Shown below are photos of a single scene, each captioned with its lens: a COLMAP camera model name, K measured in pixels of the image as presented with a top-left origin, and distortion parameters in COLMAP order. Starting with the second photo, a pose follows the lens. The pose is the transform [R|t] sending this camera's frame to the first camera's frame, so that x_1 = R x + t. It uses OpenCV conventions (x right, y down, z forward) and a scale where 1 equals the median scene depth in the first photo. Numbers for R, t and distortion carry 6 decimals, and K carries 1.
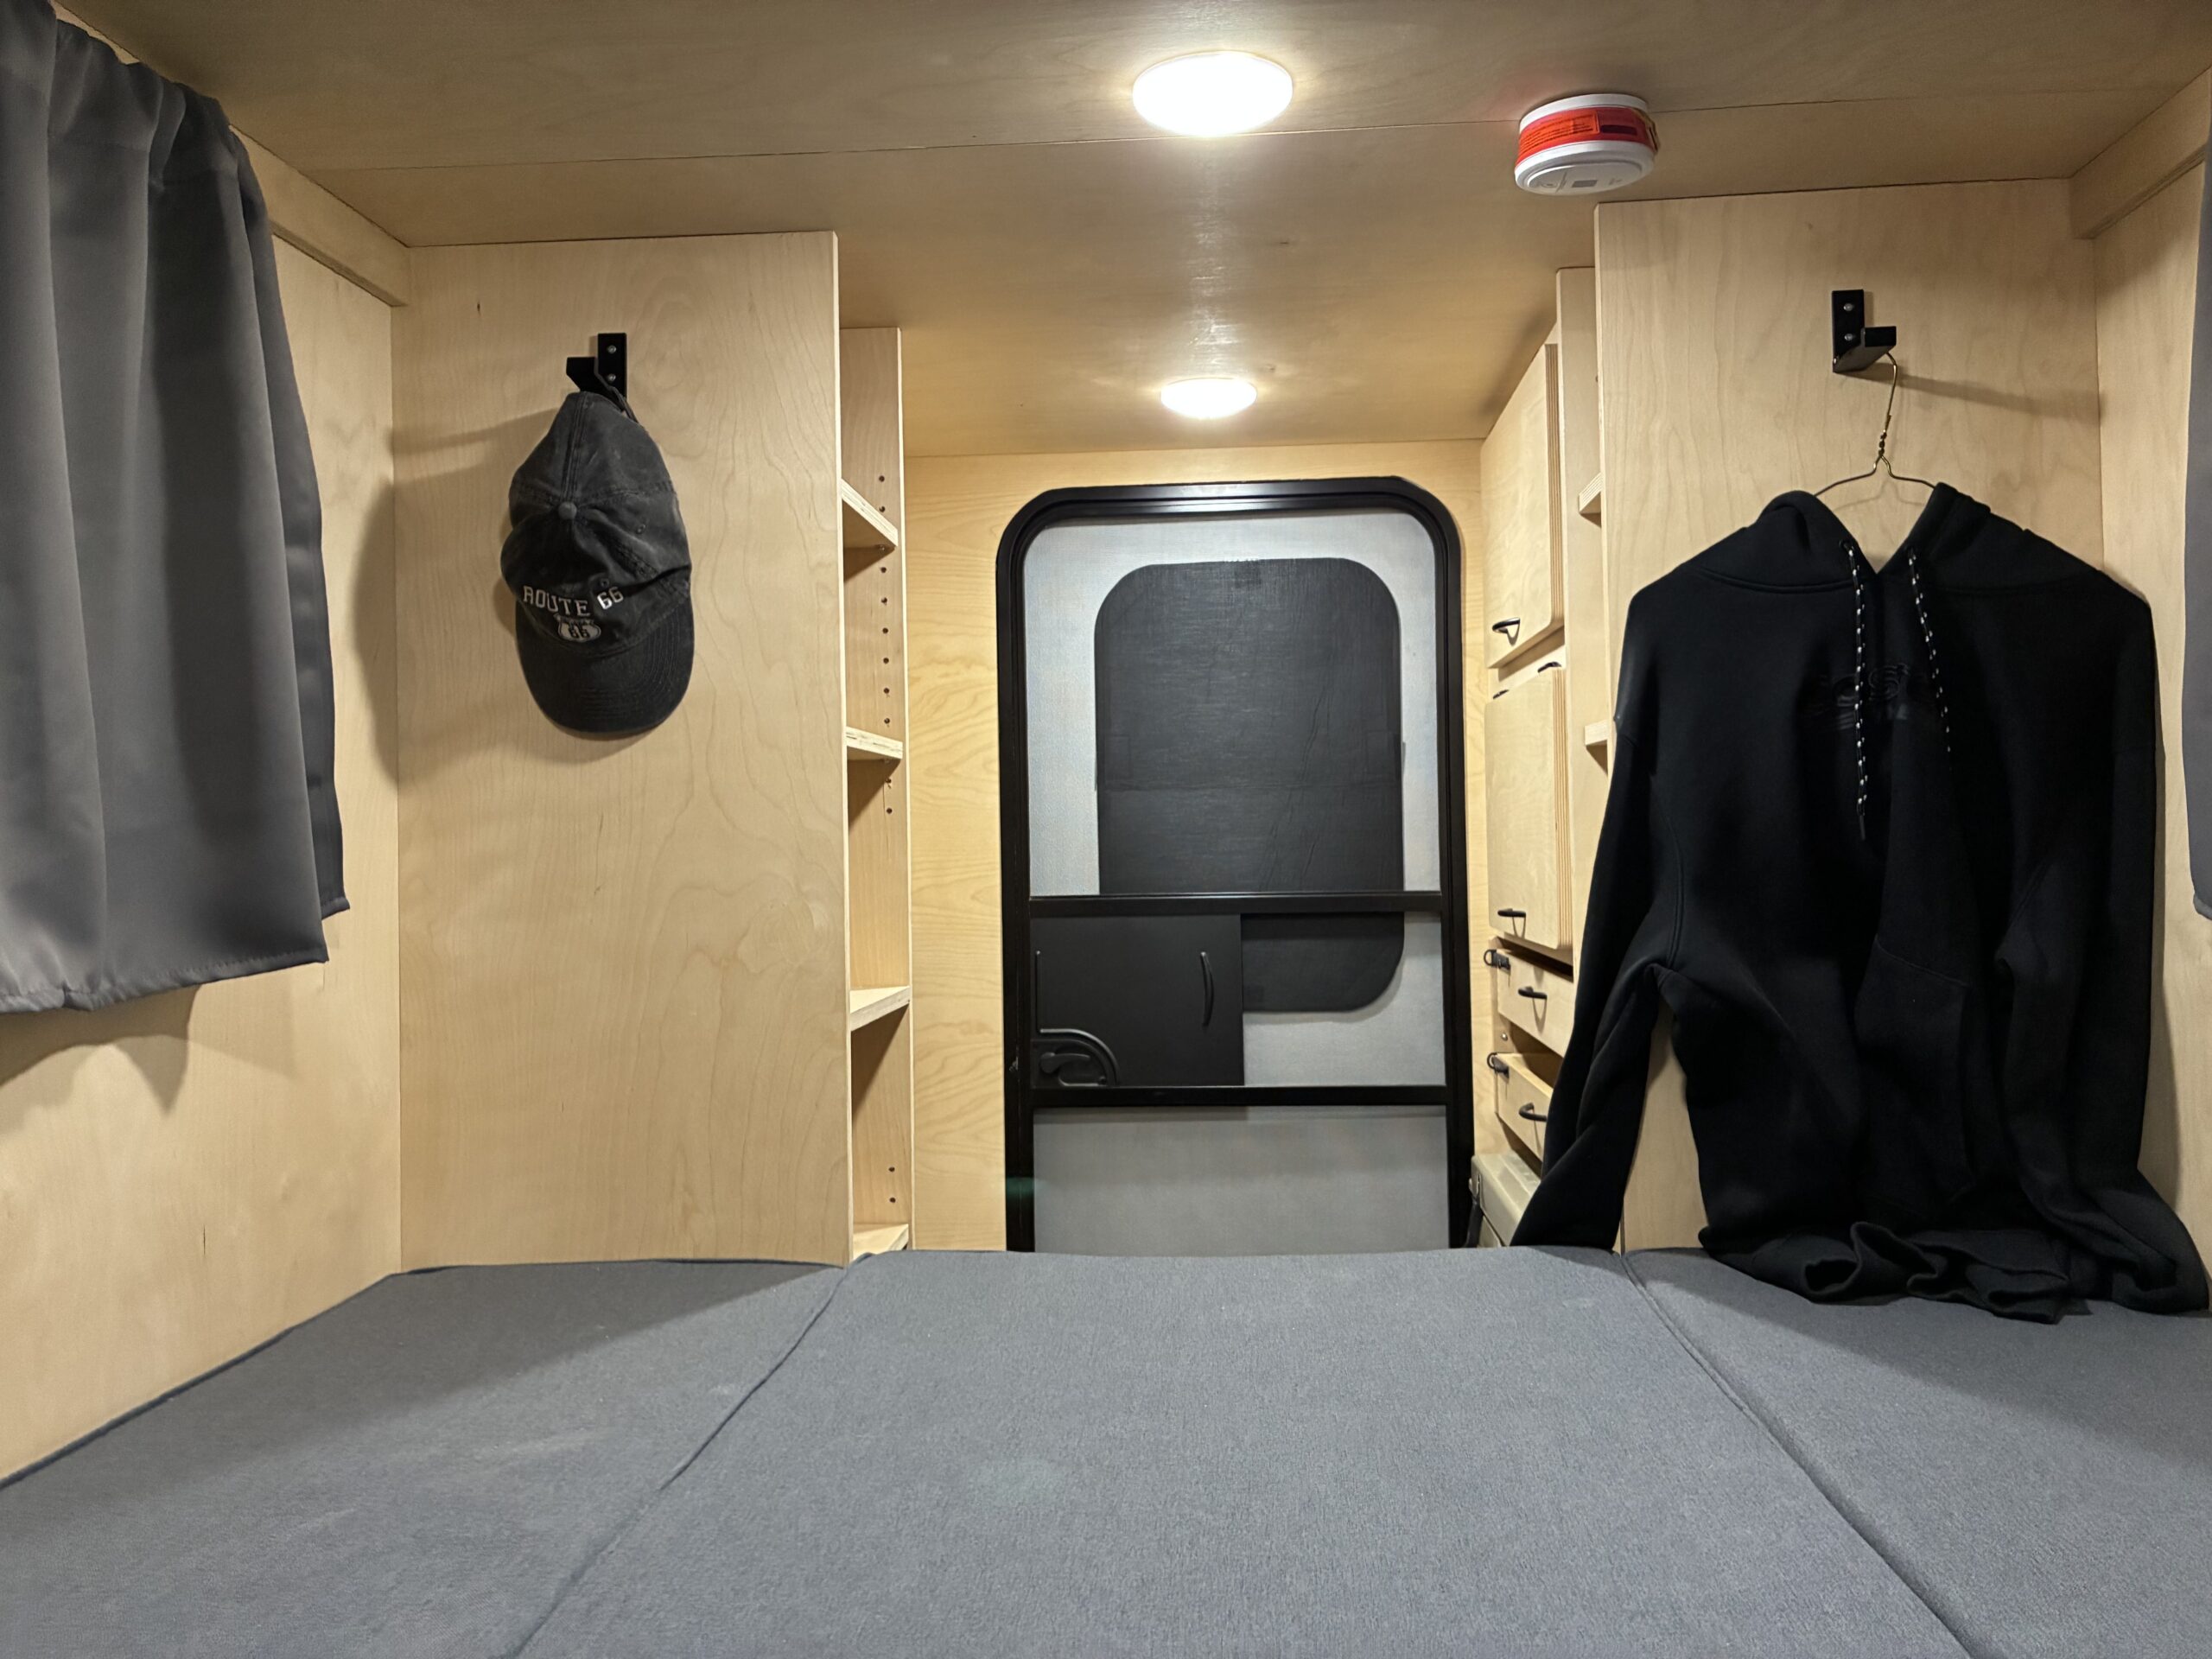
lens RADIAL K [[1679.6, 0, 1126.4], [0, 1679.6, 827.2], [0, 0, 1]] dist [0.017318, -0.025766]
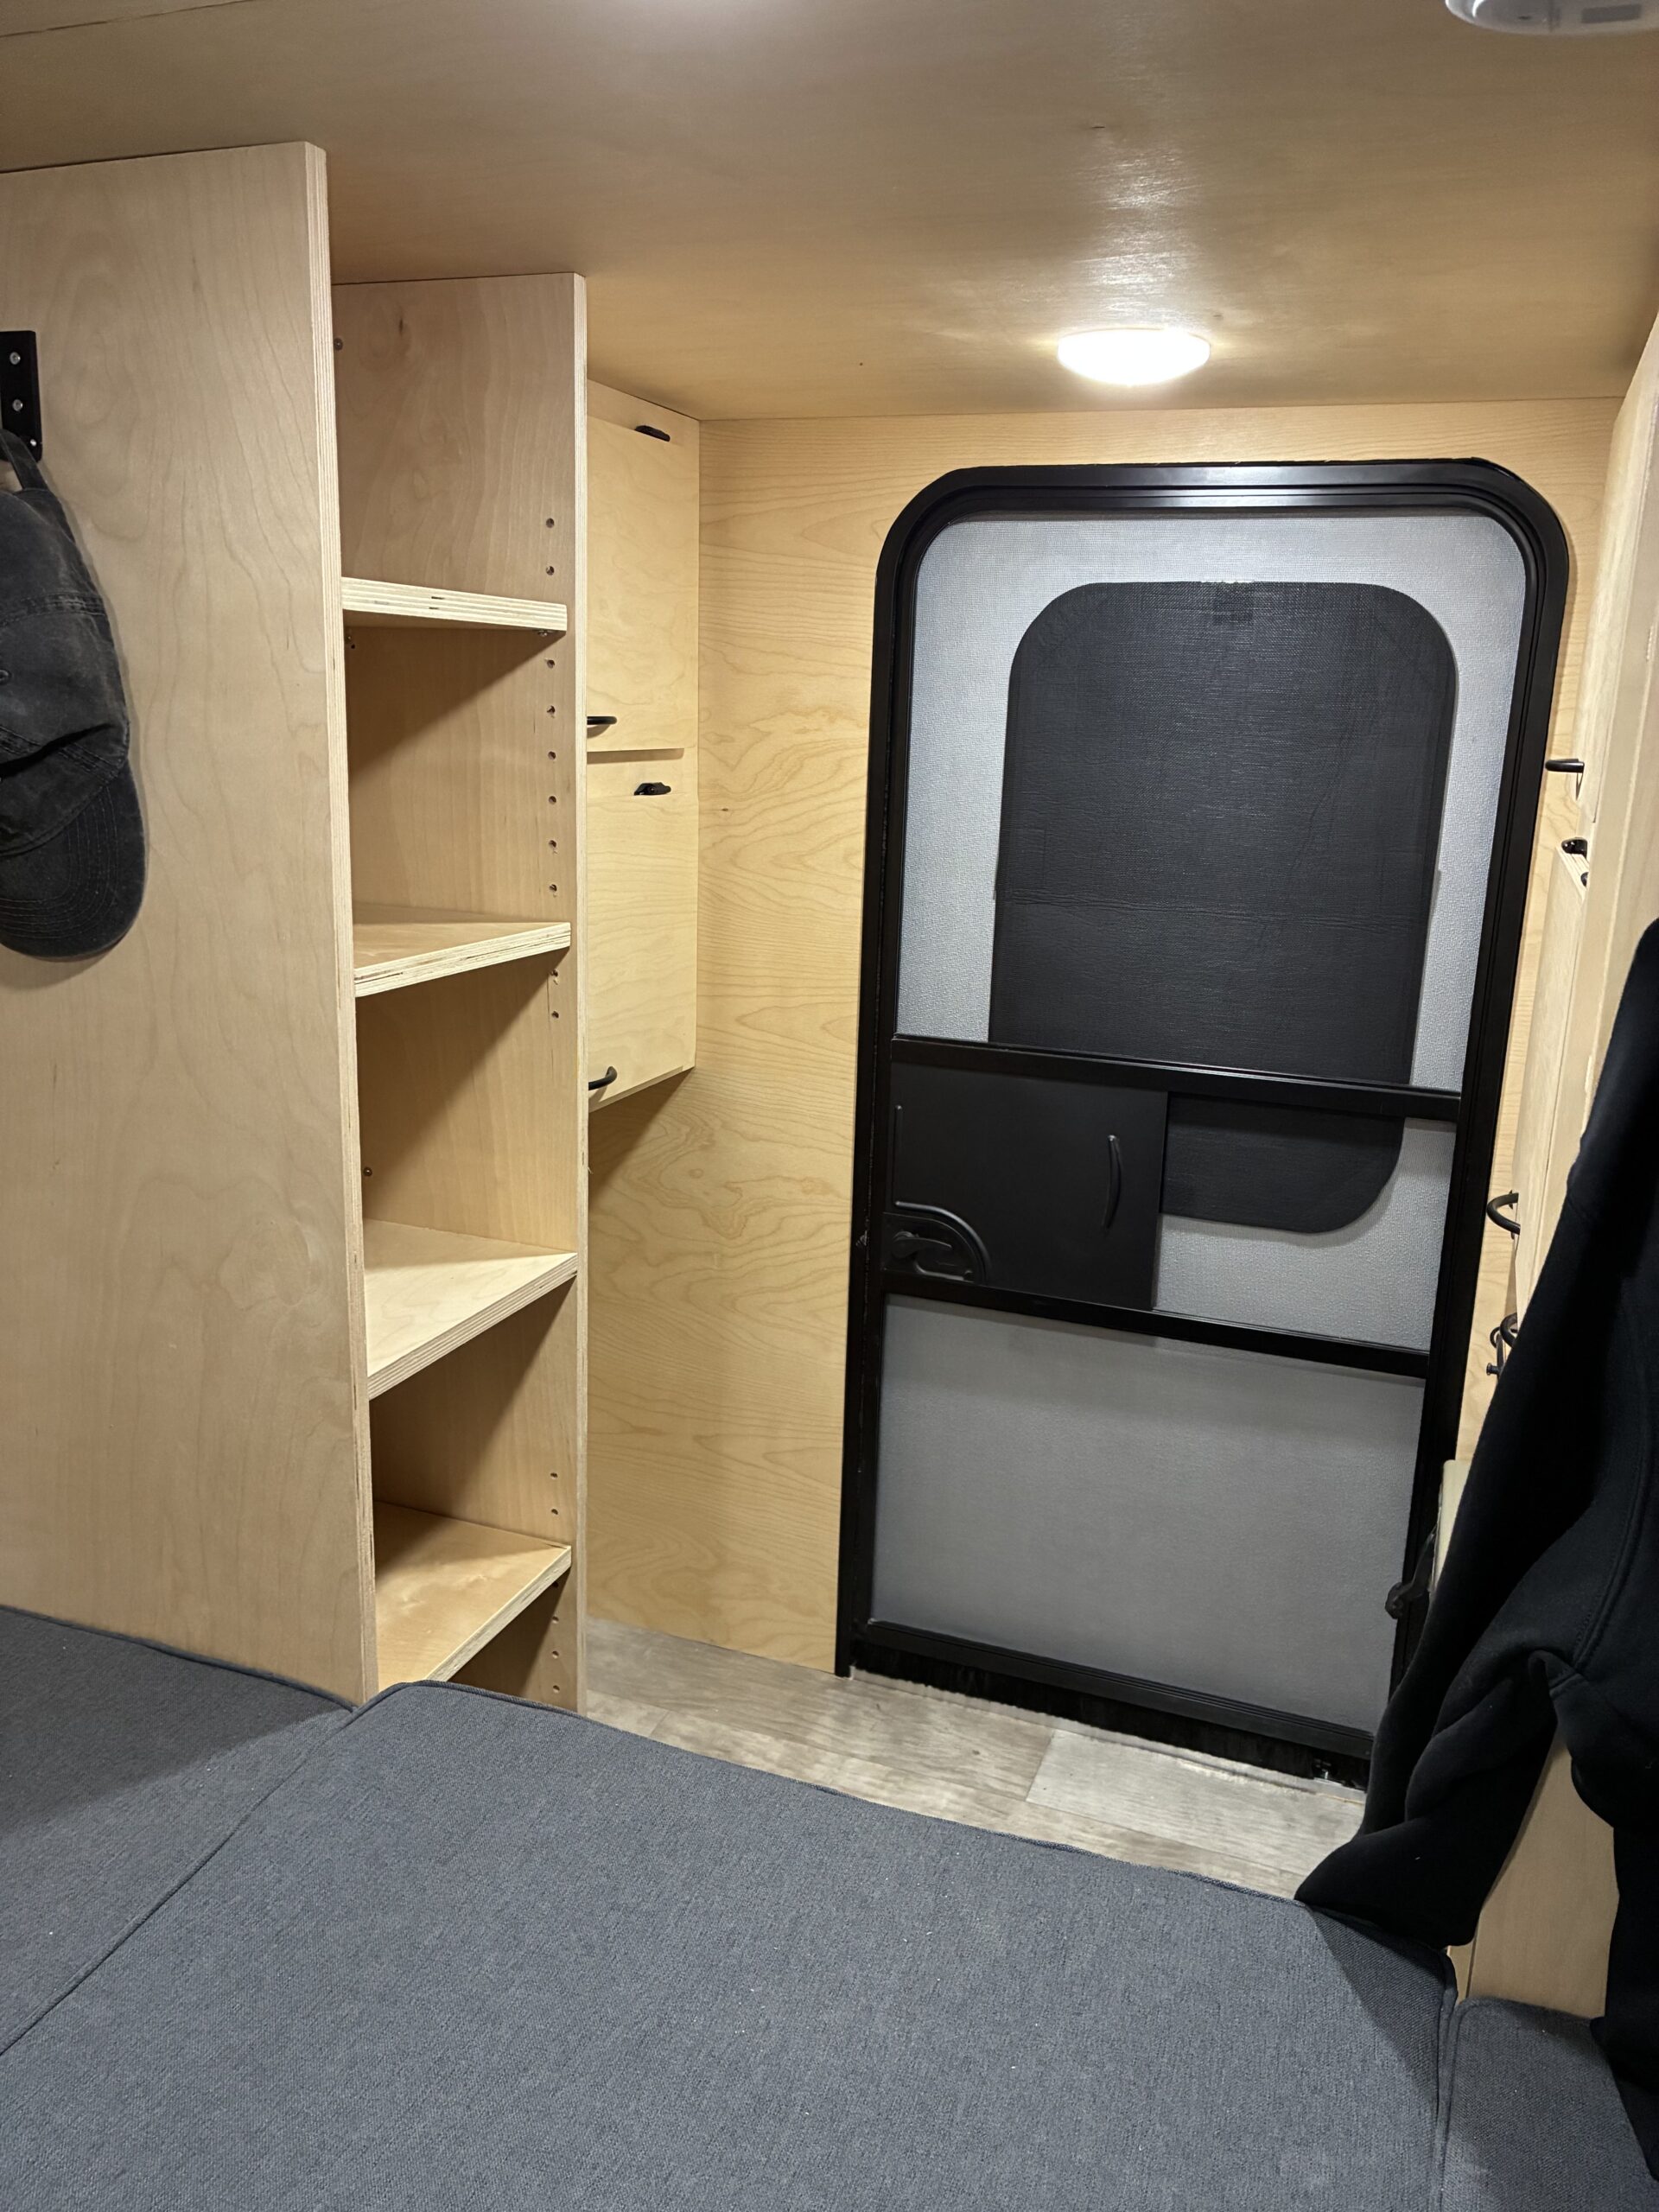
lens RADIAL K [[1679.6, 0, 832.3], [0, 1679.6, 1111.5], [0, 0, 1]] dist [0.017318, -0.025766]
pose [[0.955843, 0.120491, -0.268041, 0.125150], [-0.050210, 0.965631, 0.255022, -0.118476], [0.289557, -0.230302, 0.929041, 0.273491]]
